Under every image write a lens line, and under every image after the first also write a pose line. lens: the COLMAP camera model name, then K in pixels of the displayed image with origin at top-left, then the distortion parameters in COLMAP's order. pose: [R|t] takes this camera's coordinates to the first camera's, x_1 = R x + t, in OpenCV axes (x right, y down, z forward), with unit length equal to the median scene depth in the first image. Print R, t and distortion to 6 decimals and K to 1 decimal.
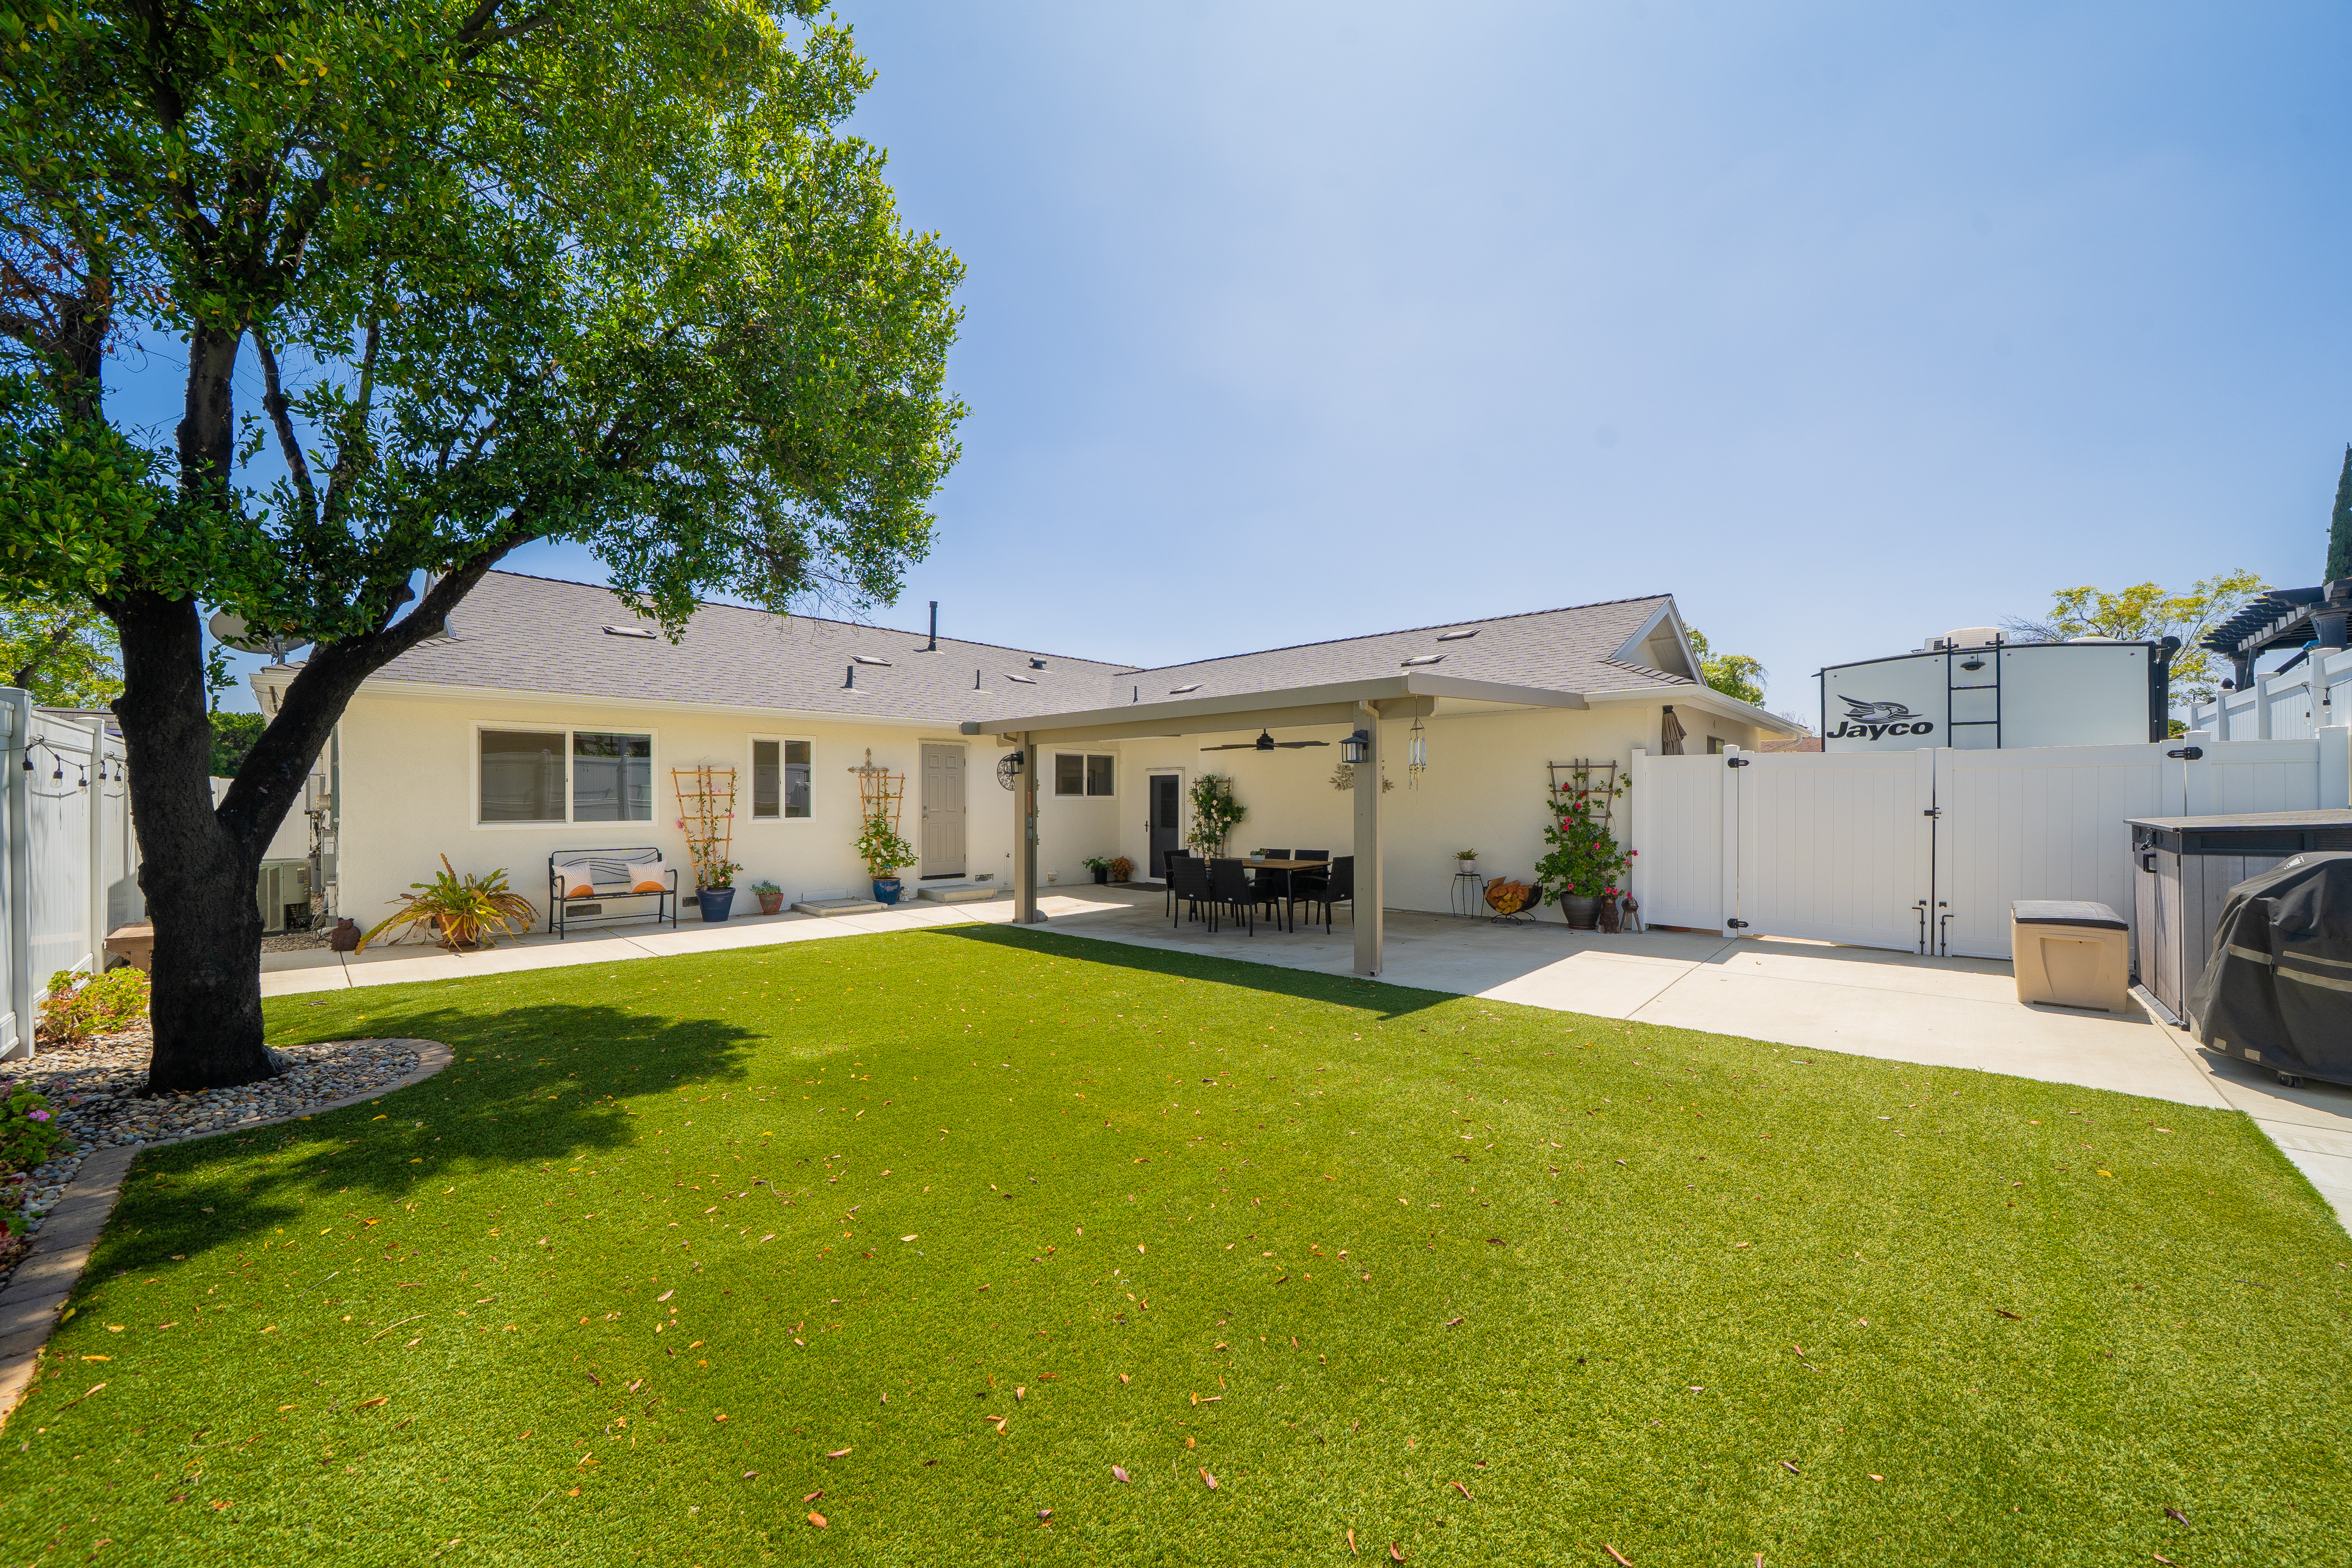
lens RADIAL K [[870.1, 0, 1176.0], [0, 870.1, 784.0], [0, 0, 1]] dist [-0.000167, 0.000000]
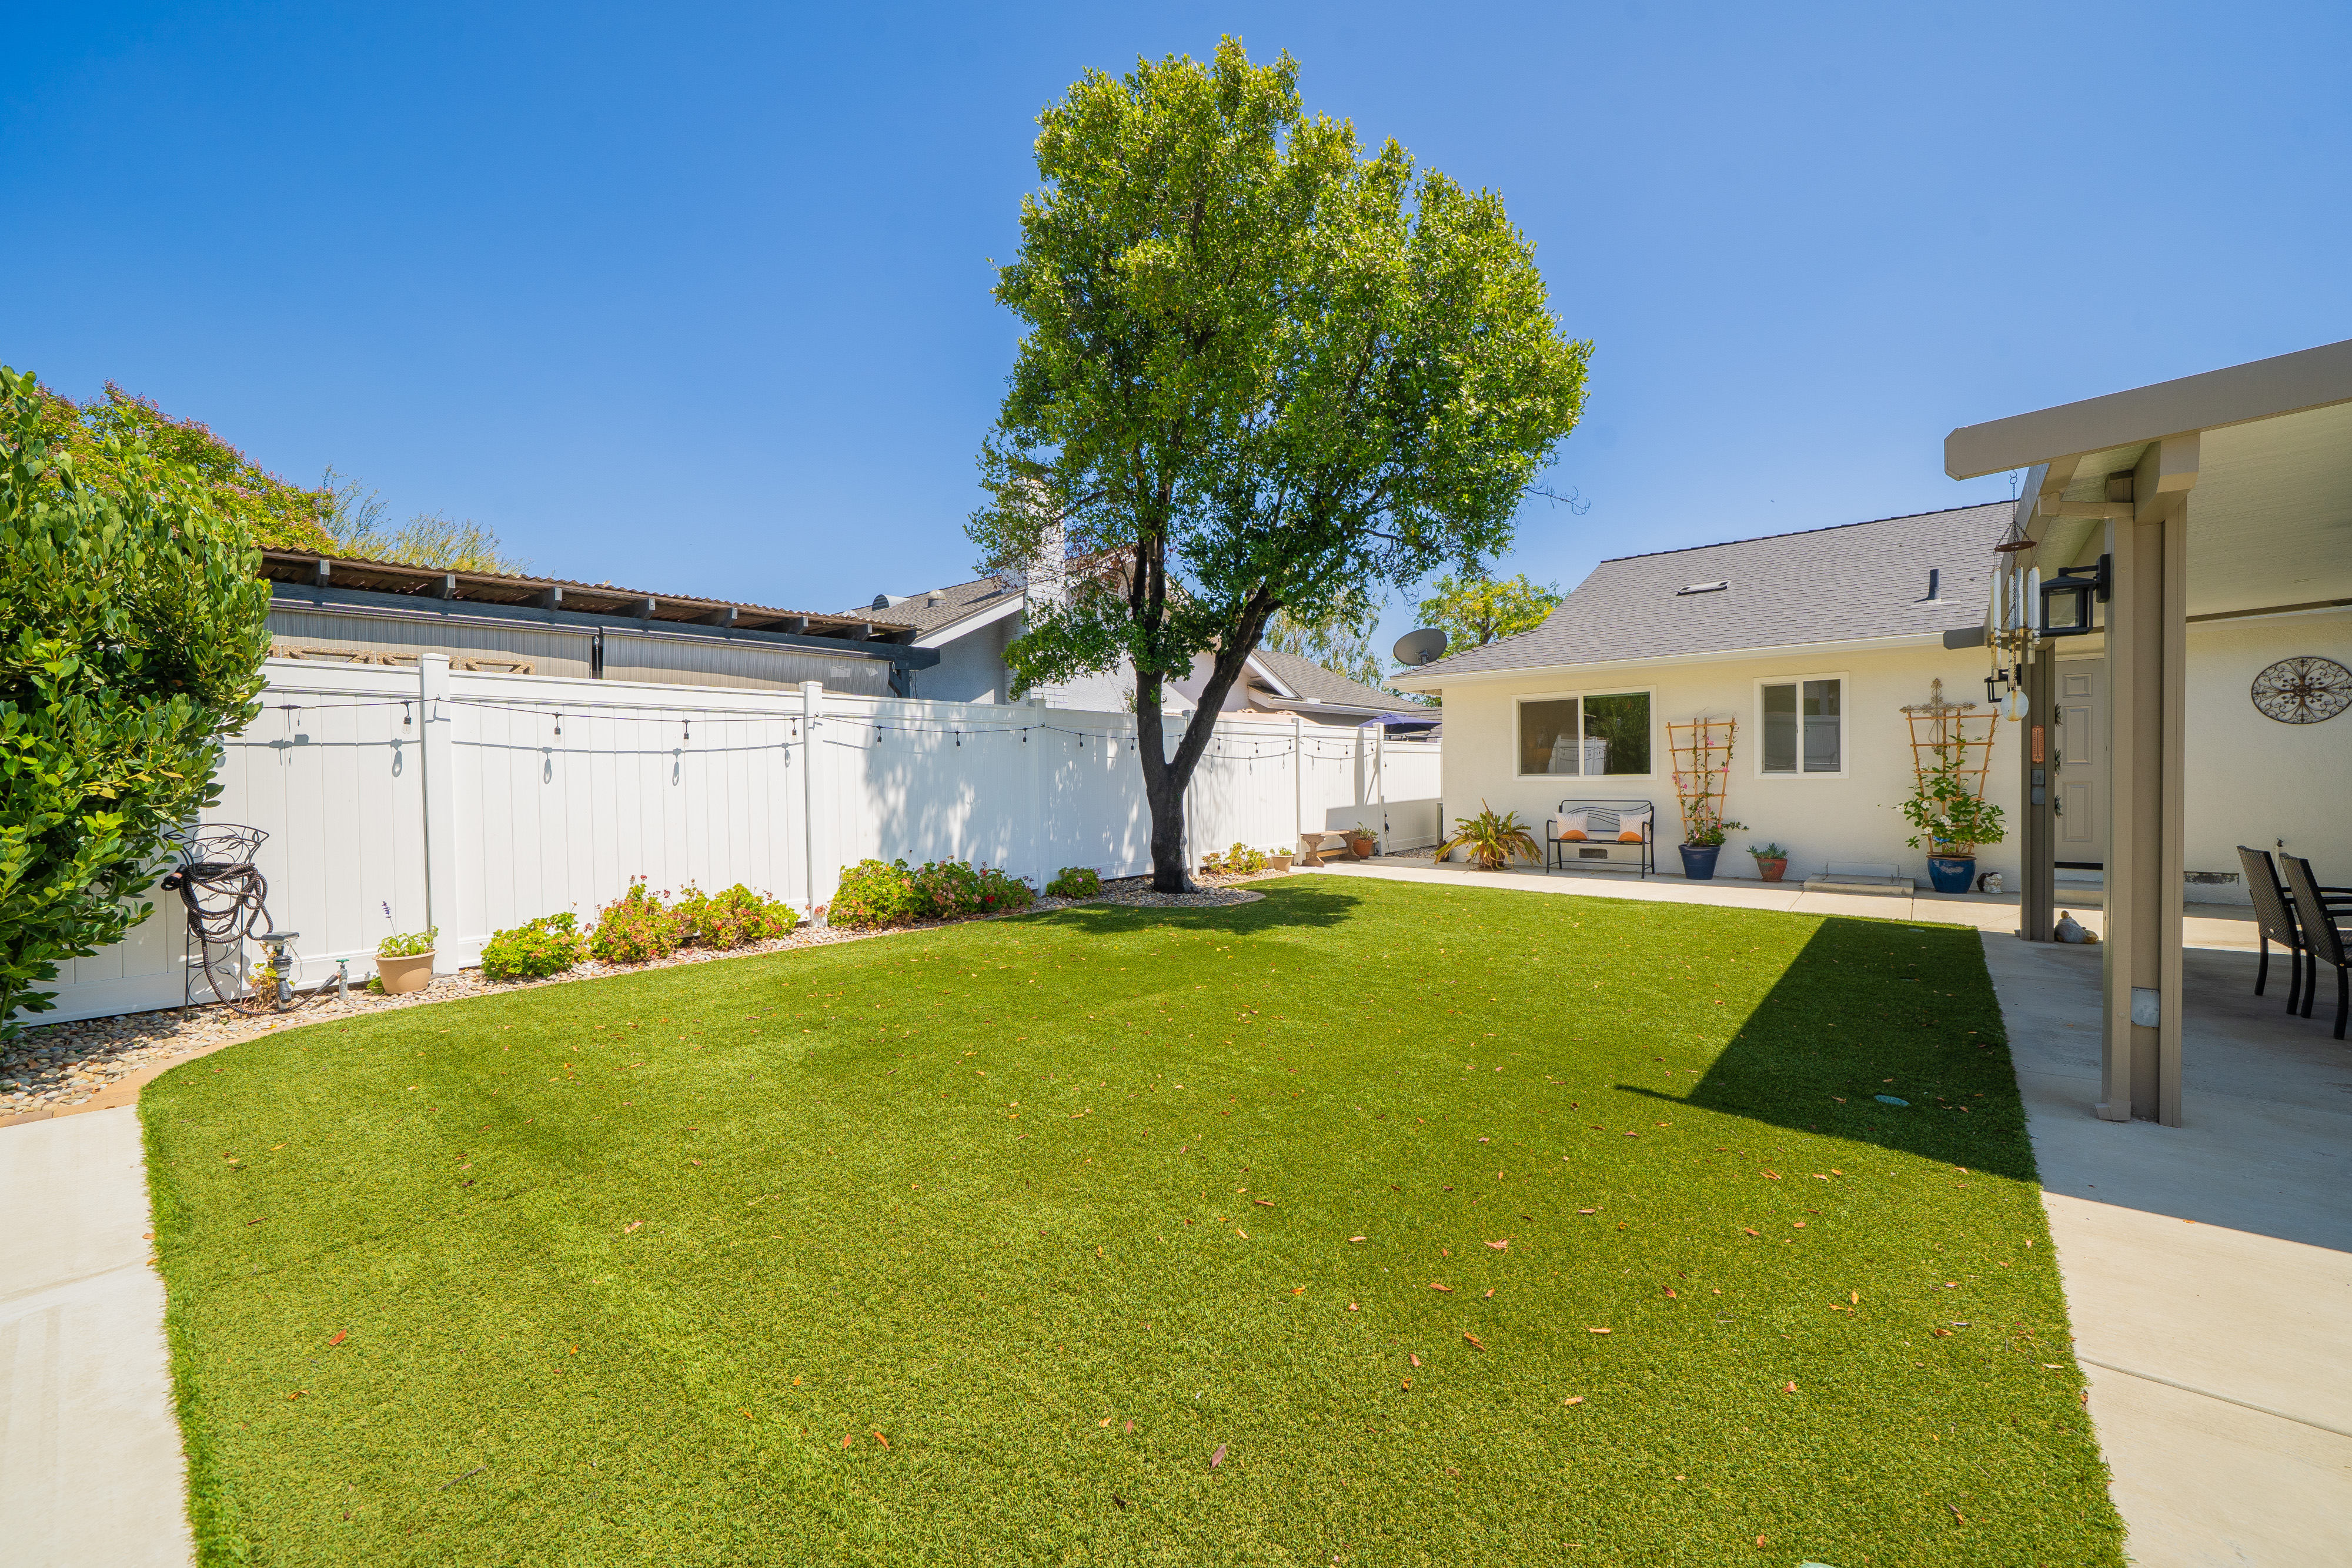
lens RADIAL K [[943.1, 0, 1172.5], [0, 943.1, 794.2], [0, 0, 1]] dist [0.000012, 0.000085]
pose [[0.040851, 0.018328, -0.998997, 0.475542], [0.027787, 0.999424, 0.019472, 0.026431], [0.998779, -0.028555, 0.040318, 0.367868]]
